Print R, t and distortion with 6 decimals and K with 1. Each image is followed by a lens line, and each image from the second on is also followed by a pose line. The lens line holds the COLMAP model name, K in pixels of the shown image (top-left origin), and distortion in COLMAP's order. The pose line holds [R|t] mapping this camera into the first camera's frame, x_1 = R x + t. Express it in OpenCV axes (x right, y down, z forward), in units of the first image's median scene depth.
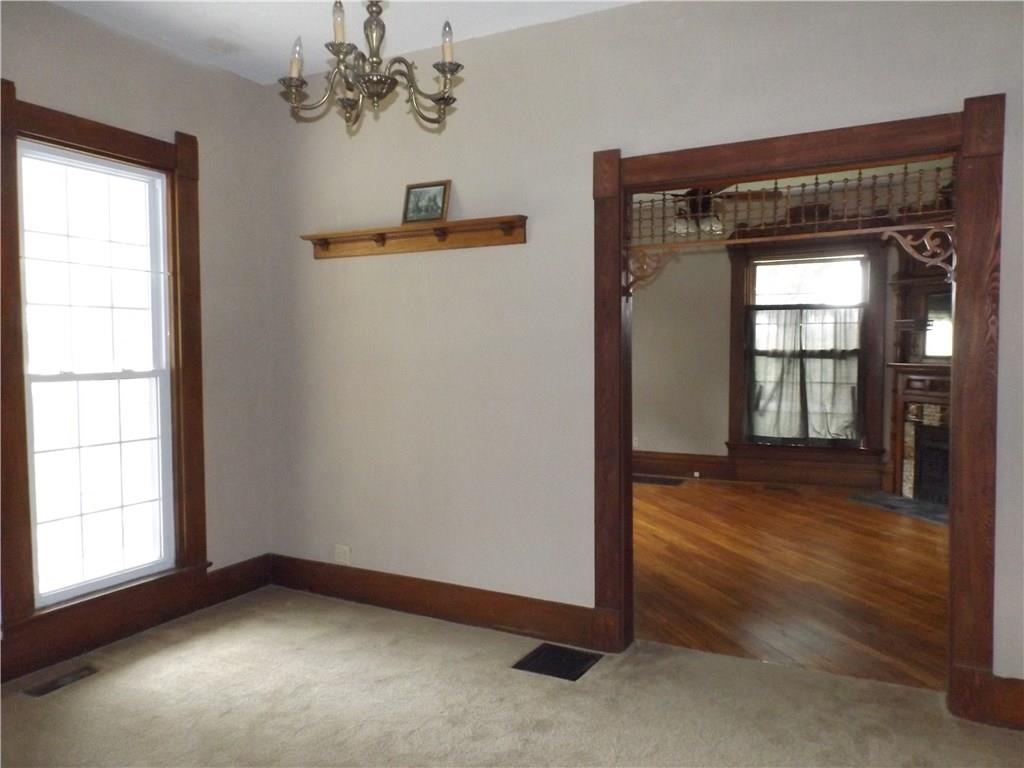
lens RADIAL K [[738.9, 0, 512.0], [0, 738.9, 384.0], [0, 0, 1]] dist [0.009200, 0.003626]
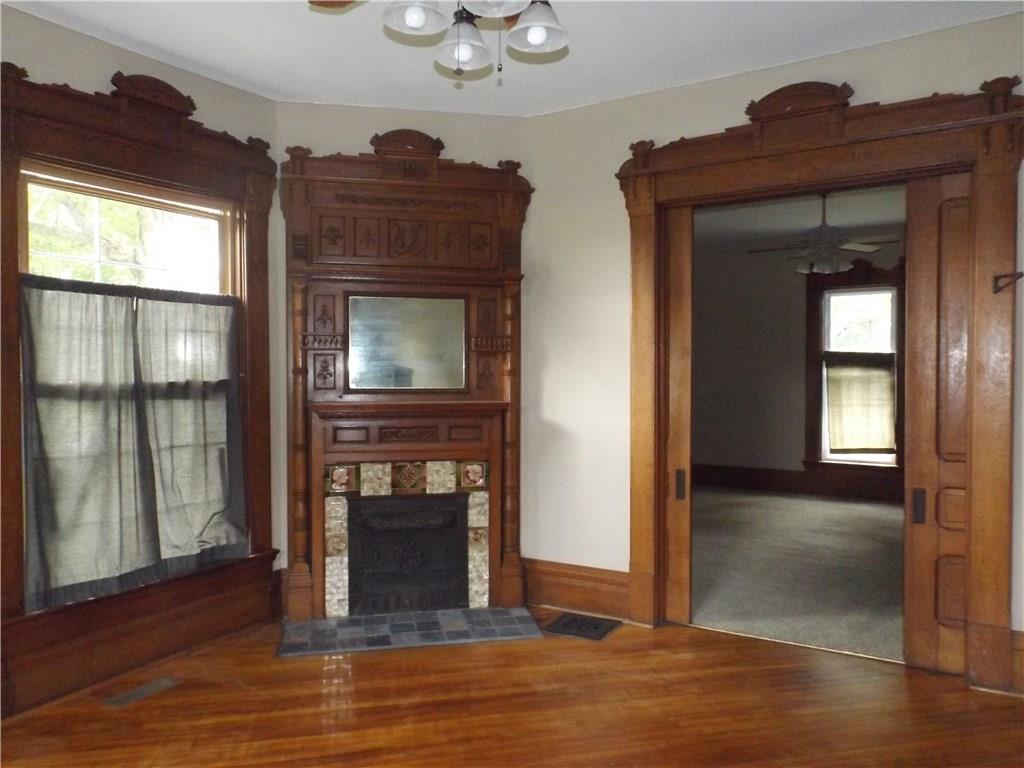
lens RADIAL K [[738.9, 0, 512.0], [0, 738.9, 384.0], [0, 0, 1]] dist [0.009200, 0.003626]
pose [[0.087009, -0.013921, 0.996110, -0.066599], [0.049788, 0.998714, 0.009609, -0.038533], [-0.994963, 0.048759, 0.087590, 0.731172]]
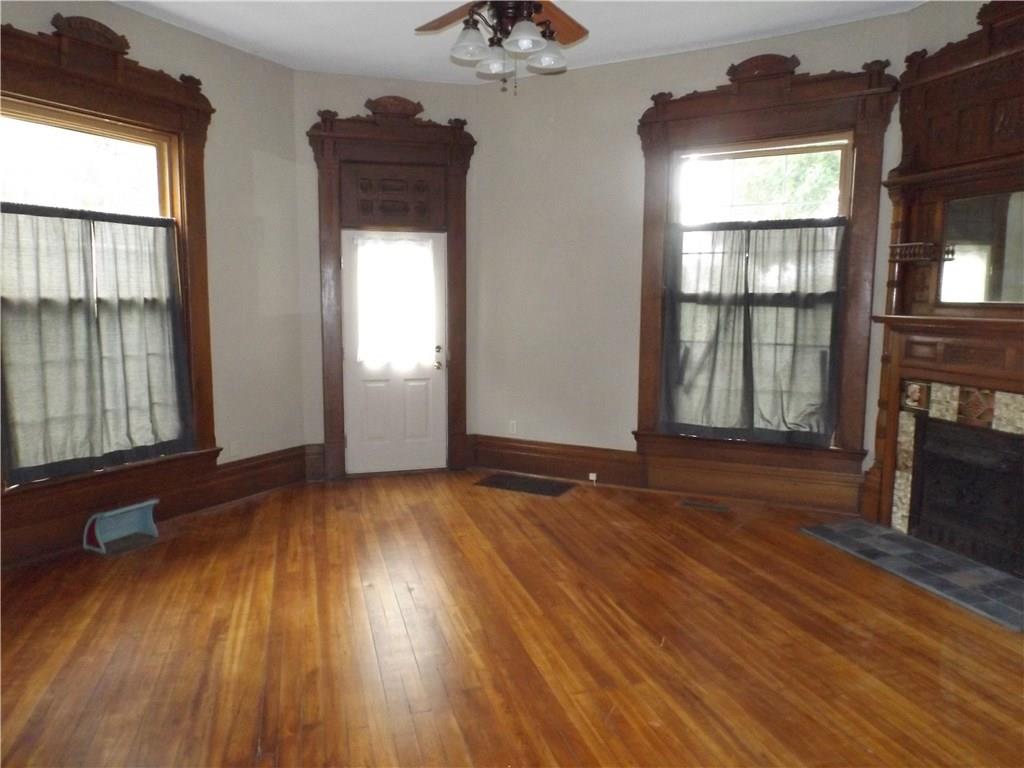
lens RADIAL K [[738.9, 0, 512.0], [0, 738.9, 384.0], [0, 0, 1]] dist [0.009200, 0.003626]
pose [[0.999857, 0.008861, -0.014412, 0.199241], [-0.007803, 0.997383, 0.071877, -0.012133], [0.015012, -0.071754, 0.997309, 0.352181]]
